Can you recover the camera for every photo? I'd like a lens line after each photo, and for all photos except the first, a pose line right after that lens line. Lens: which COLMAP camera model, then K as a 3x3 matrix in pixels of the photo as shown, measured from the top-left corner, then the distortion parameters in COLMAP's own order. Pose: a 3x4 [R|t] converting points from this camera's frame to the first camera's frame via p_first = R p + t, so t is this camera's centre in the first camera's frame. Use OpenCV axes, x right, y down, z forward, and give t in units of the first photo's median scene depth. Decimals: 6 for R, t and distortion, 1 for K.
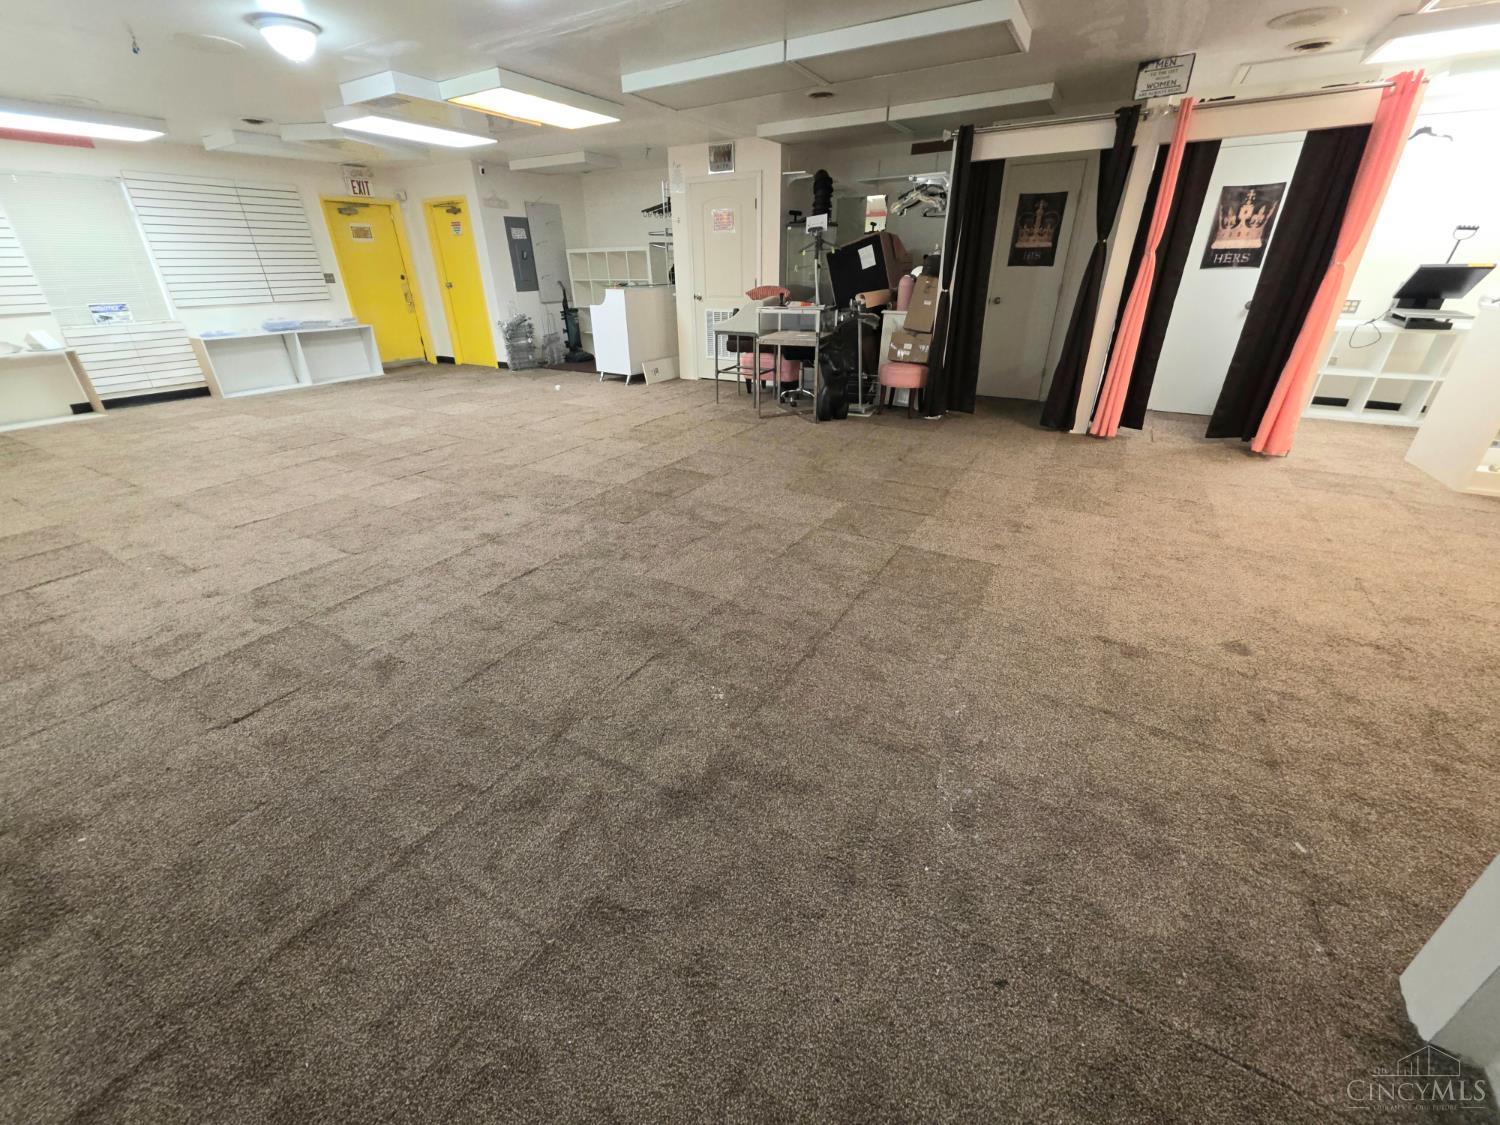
lens RADIAL K [[594.6, 0, 749.8], [0, 594.6, 555.6], [0, 0, 1]] dist [0.005084, -0.000171]
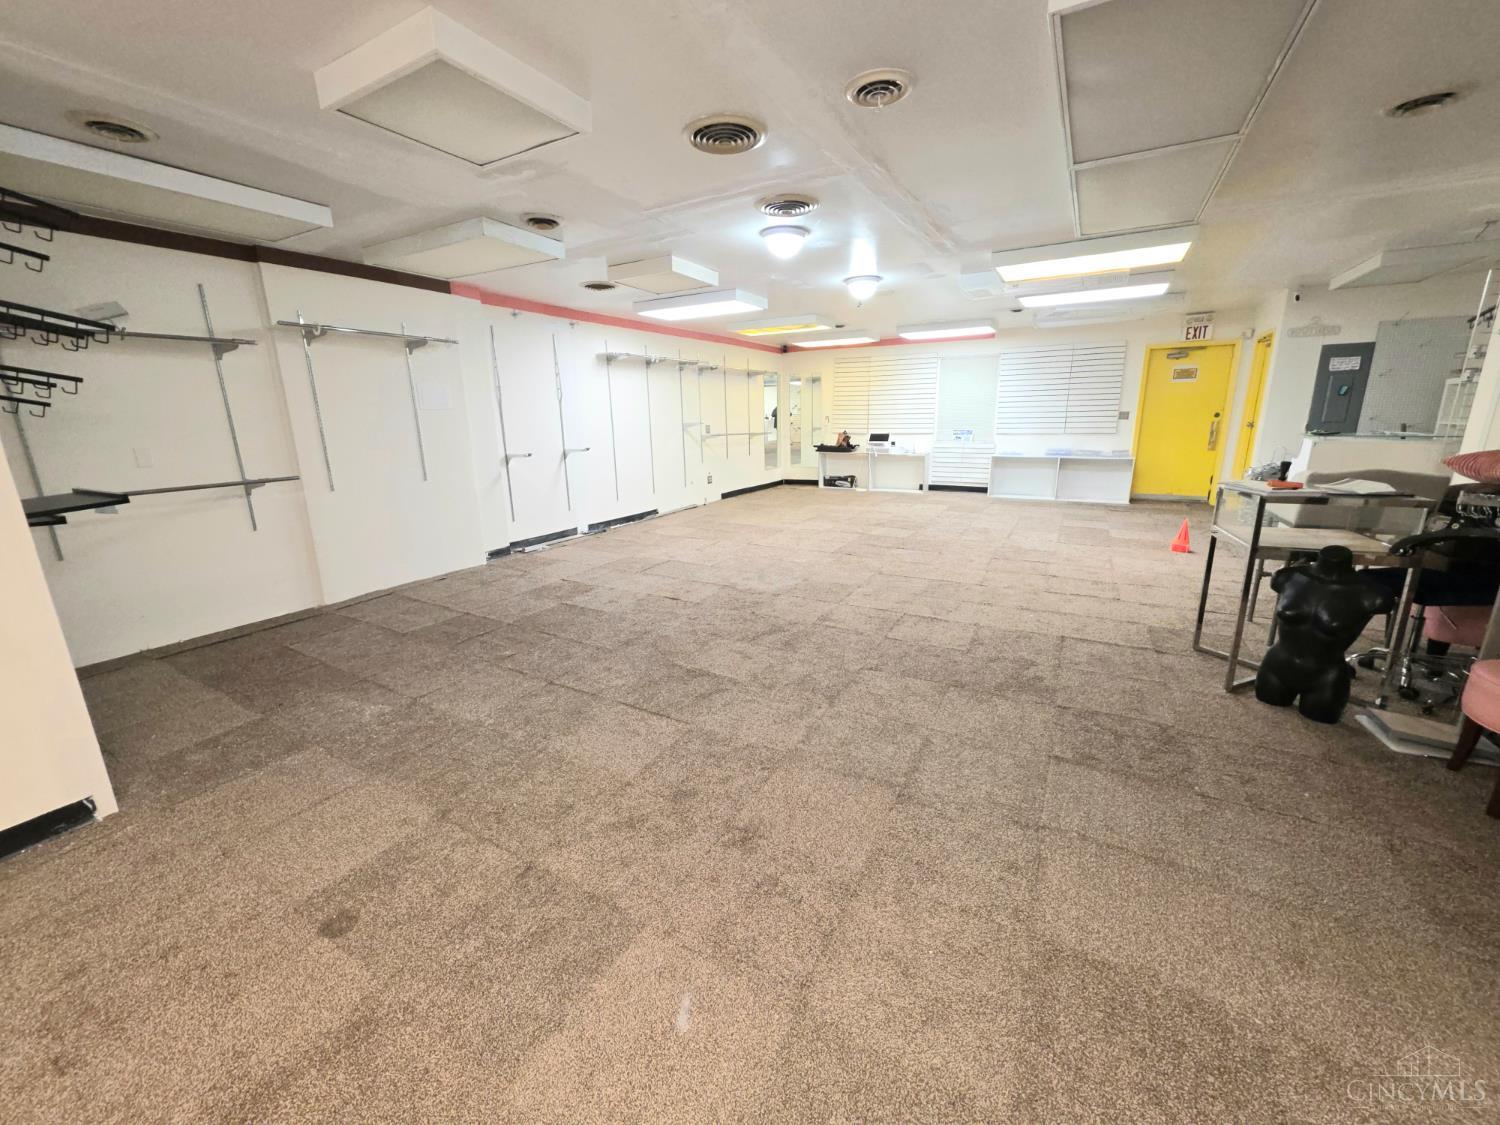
lens RADIAL K [[594.6, 0, 745.8], [0, 594.6, 555.7], [0, 0, 1]] dist [0.005084, -0.000171]
pose [[0.008884, 0.248085, -0.968698, 0.652679], [-0.422007, 0.879171, 0.221287, -0.289678], [0.906549, 0.406831, 0.112504, 0.542714]]
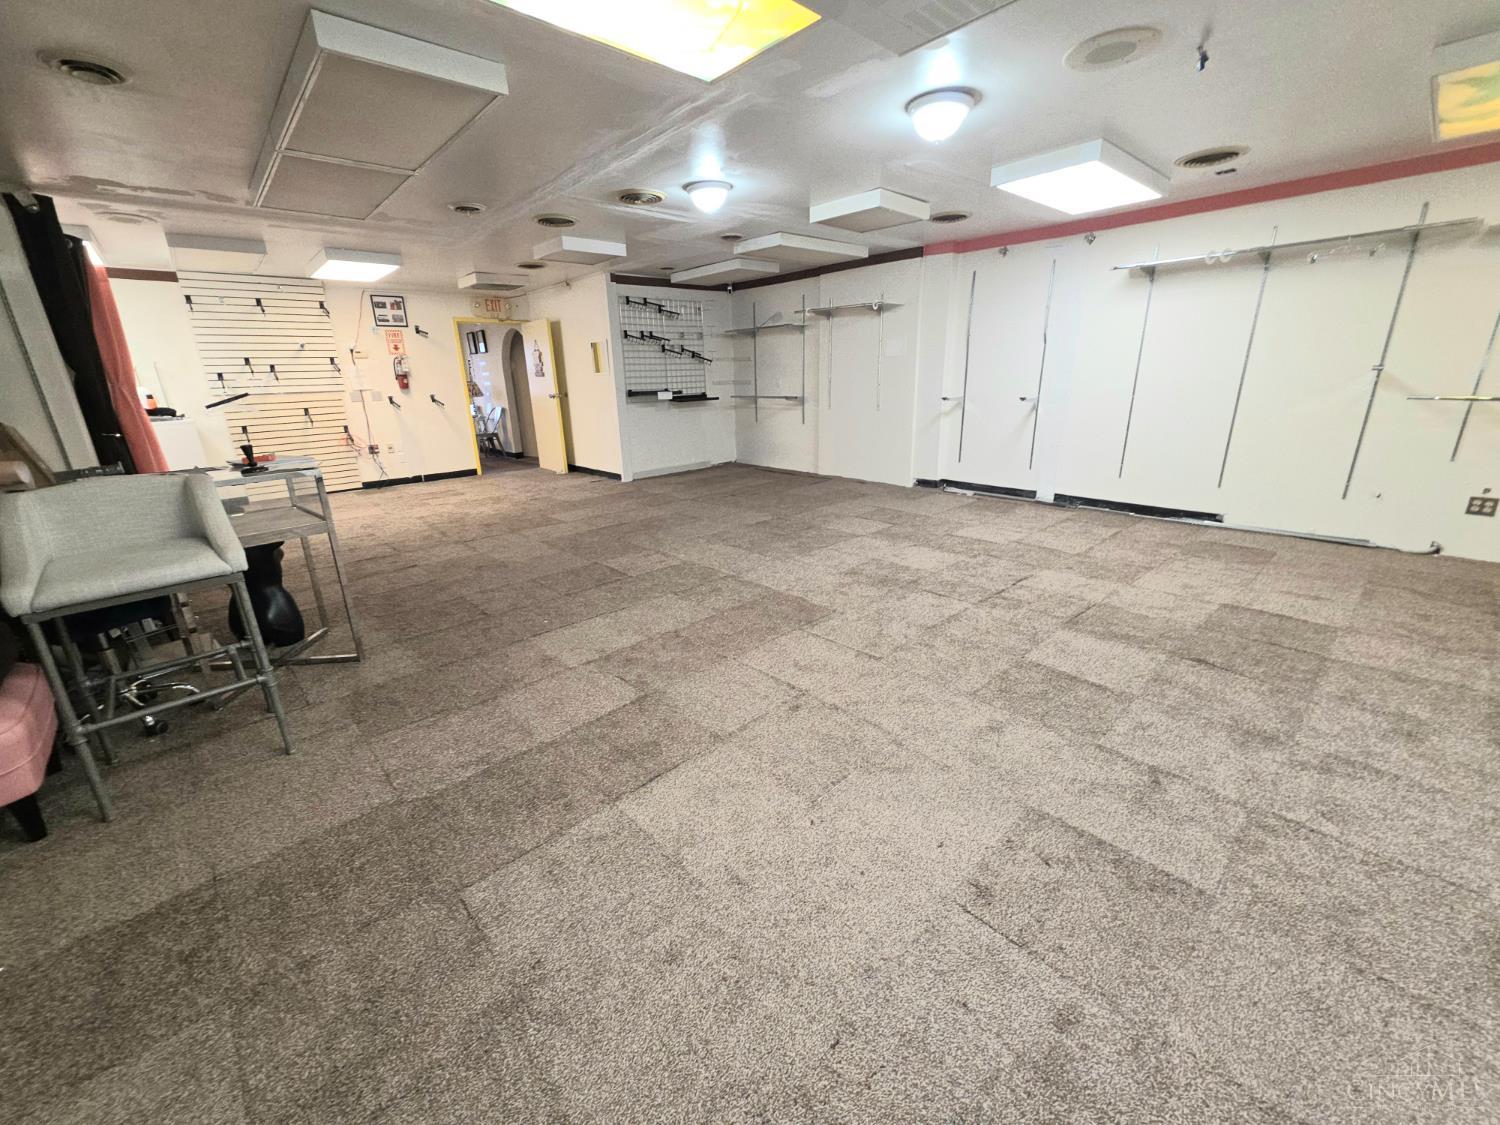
lens RADIAL K [[594.6, 0, 746.4], [0, 594.6, 554.2], [0, 0, 1]] dist [0.005084, -0.000171]
pose [[-0.952456, -0.051525, 0.300289, -0.525672], [0.168733, 0.731447, 0.660693, -0.671865], [-0.253688, 0.679949, -0.687977, 1.375743]]
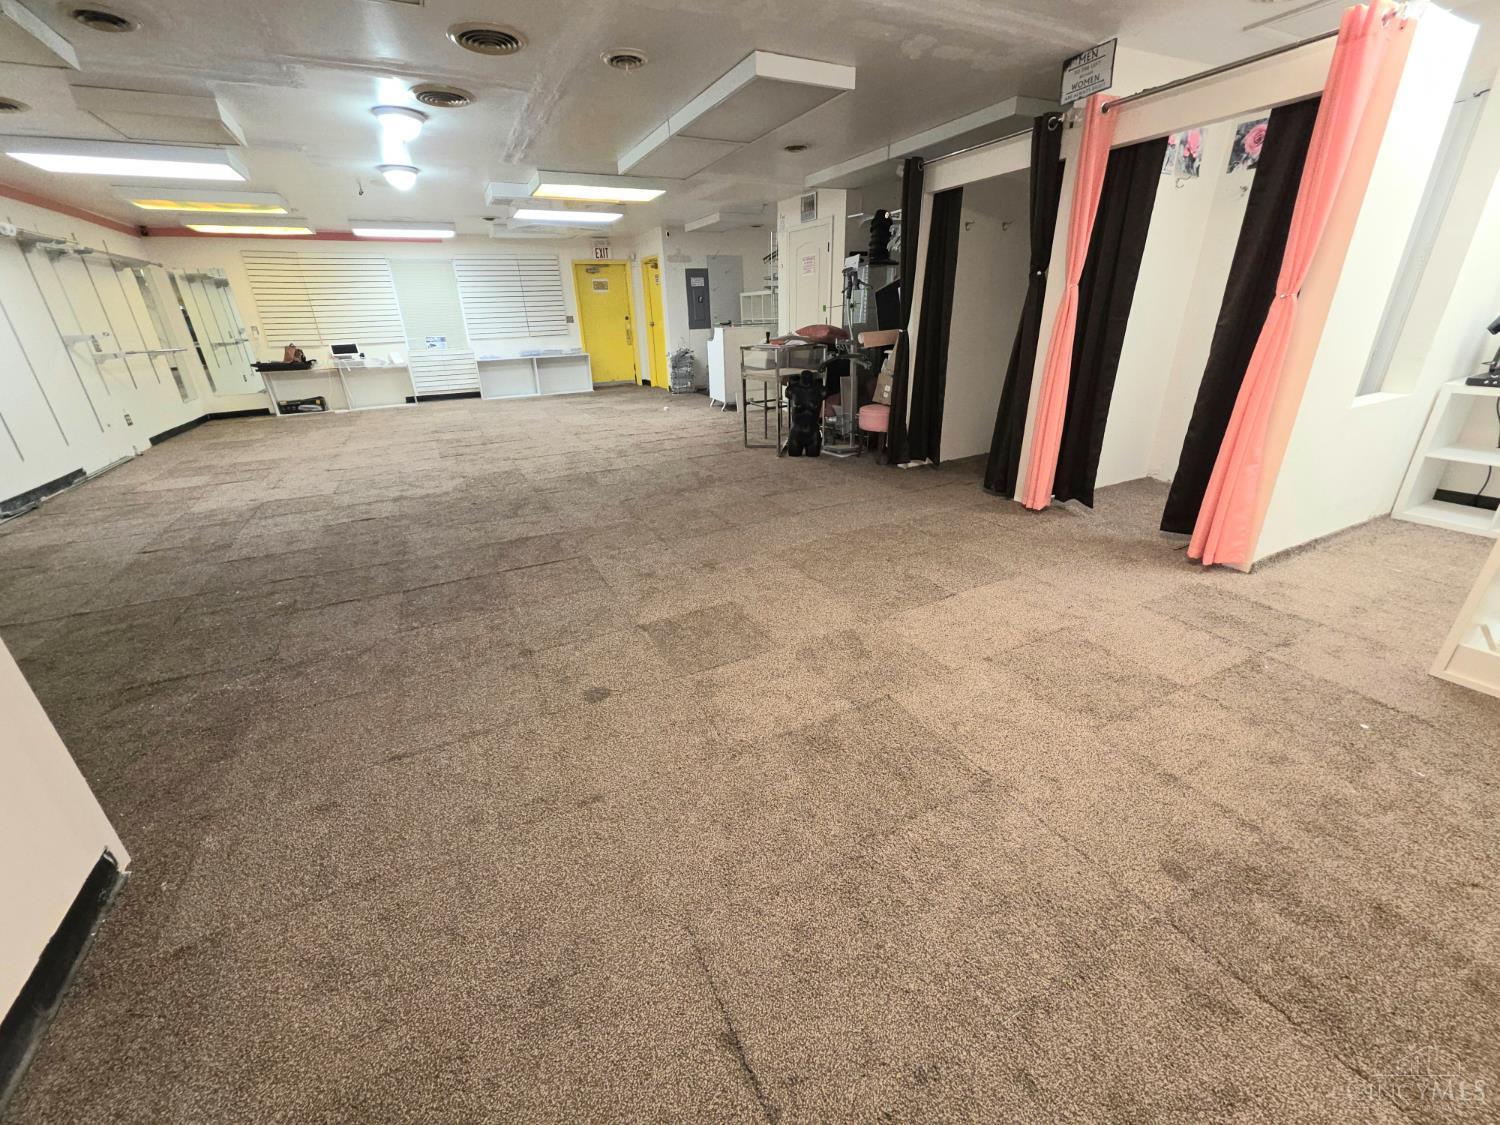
lens RADIAL K [[594.6, 0, 747.5], [0, 594.6, 556.9], [0, 0, 1]] dist [0.005084, -0.000171]
pose [[0.842530, 0.194827, -0.502180, 0.669685], [-0.219132, 0.975635, 0.010862, -0.059102], [0.492061, 0.100892, 0.864695, 0.116285]]
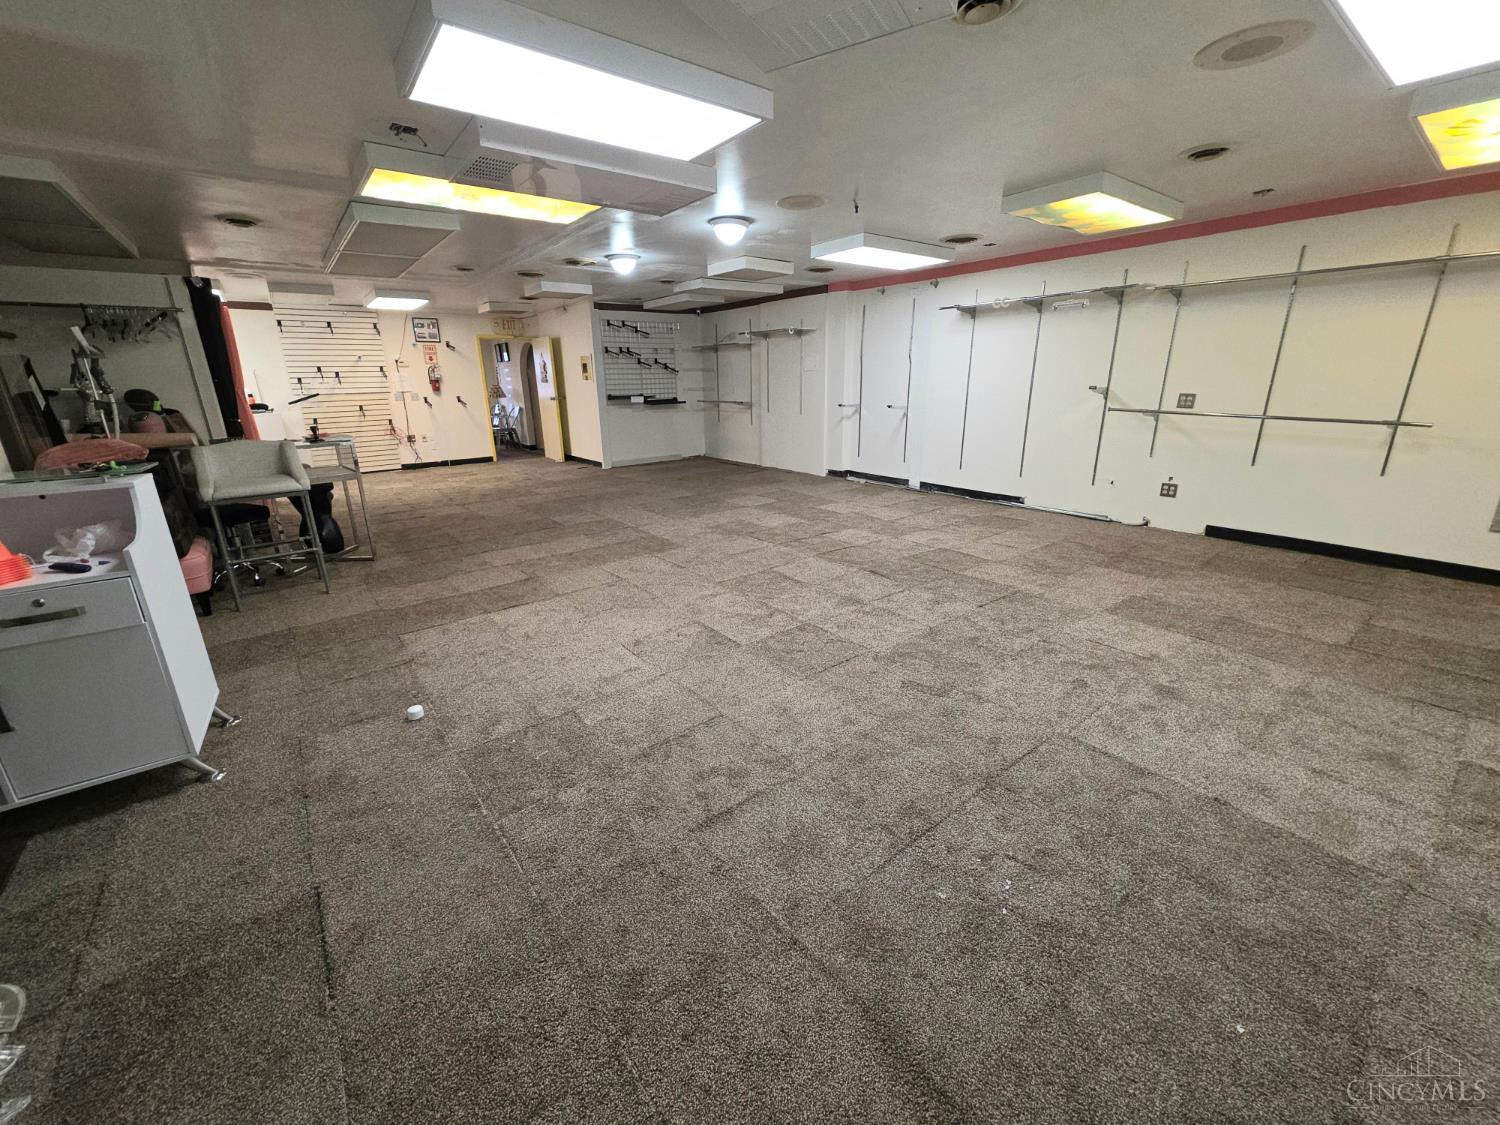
lens RADIAL K [[594.6, 0, 745.8], [0, 594.6, 554.3], [0, 0, 1]] dist [0.005084, -0.000171]
pose [[-0.925843, -0.080597, 0.369214, -0.904854], [0.192240, 0.740695, 0.643751, -0.782652], [-0.325359, 0.666990, -0.670273, 1.584875]]
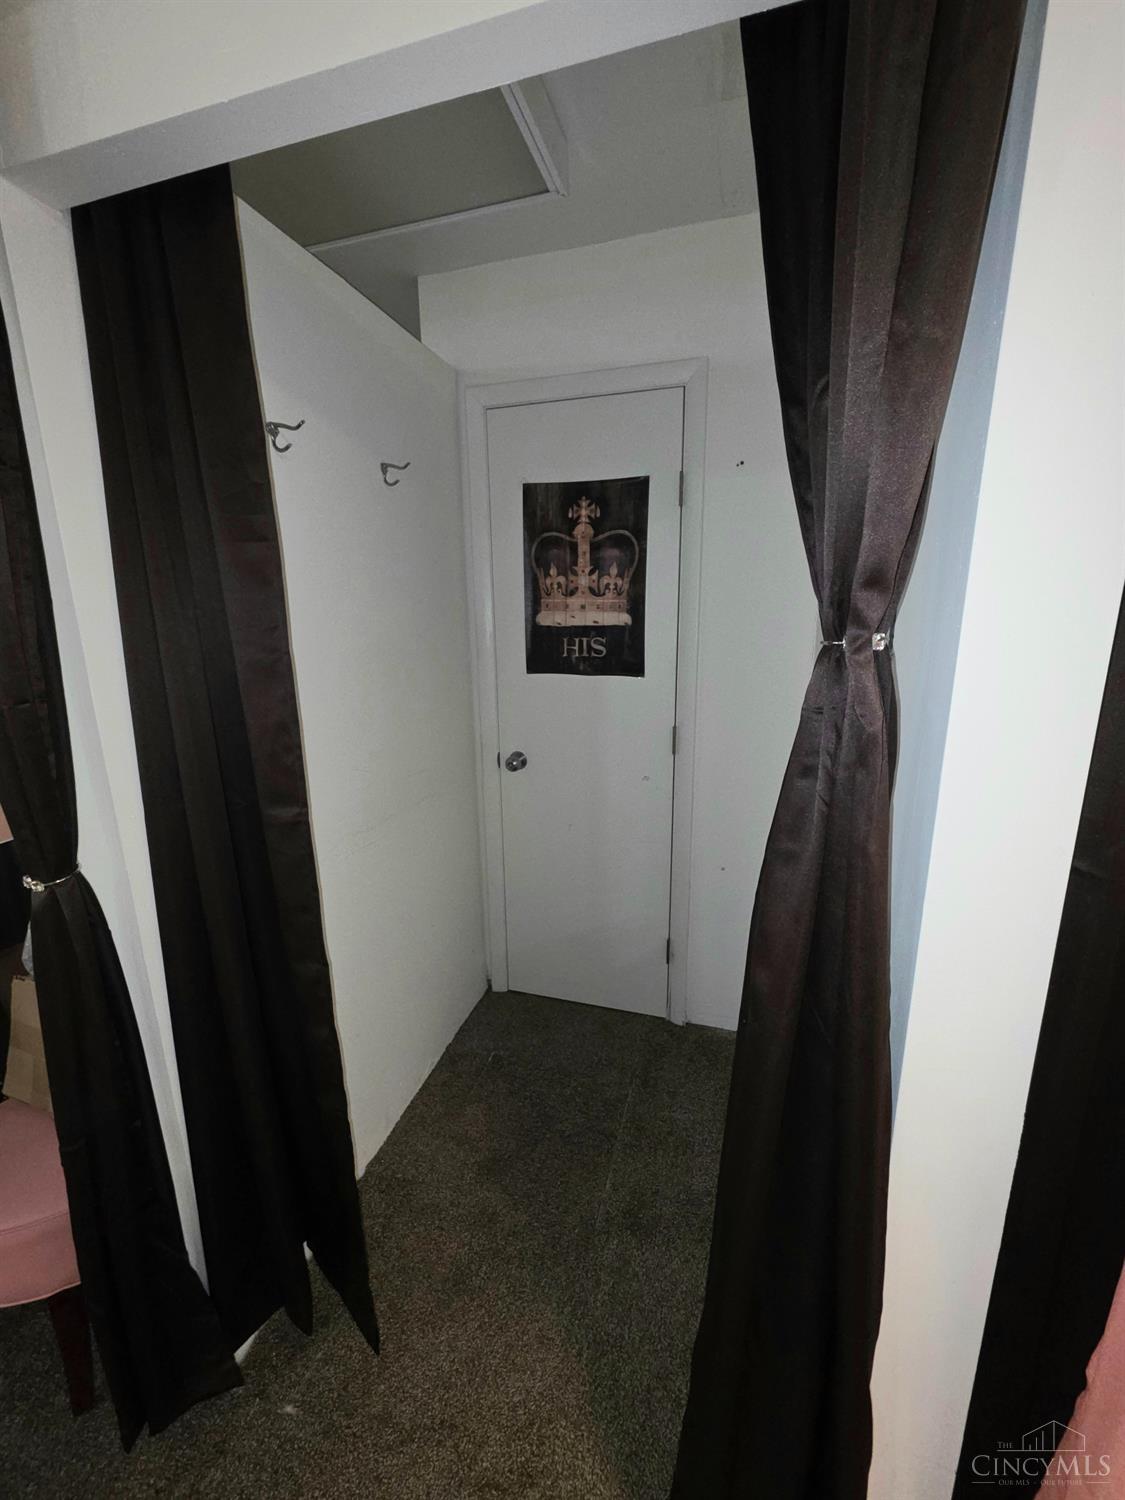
lens RADIAL K [[594.6, 0, 576.6], [0, 594.6, 753.4], [0, 0, 1]] dist [0.005084, -0.000171]
pose [[0.968327, -0.053470, 0.243894, 0.444689], [0.106244, 0.972196, -0.208681, -0.432511], [-0.225954, 0.227984, 0.947084, 0.800486]]
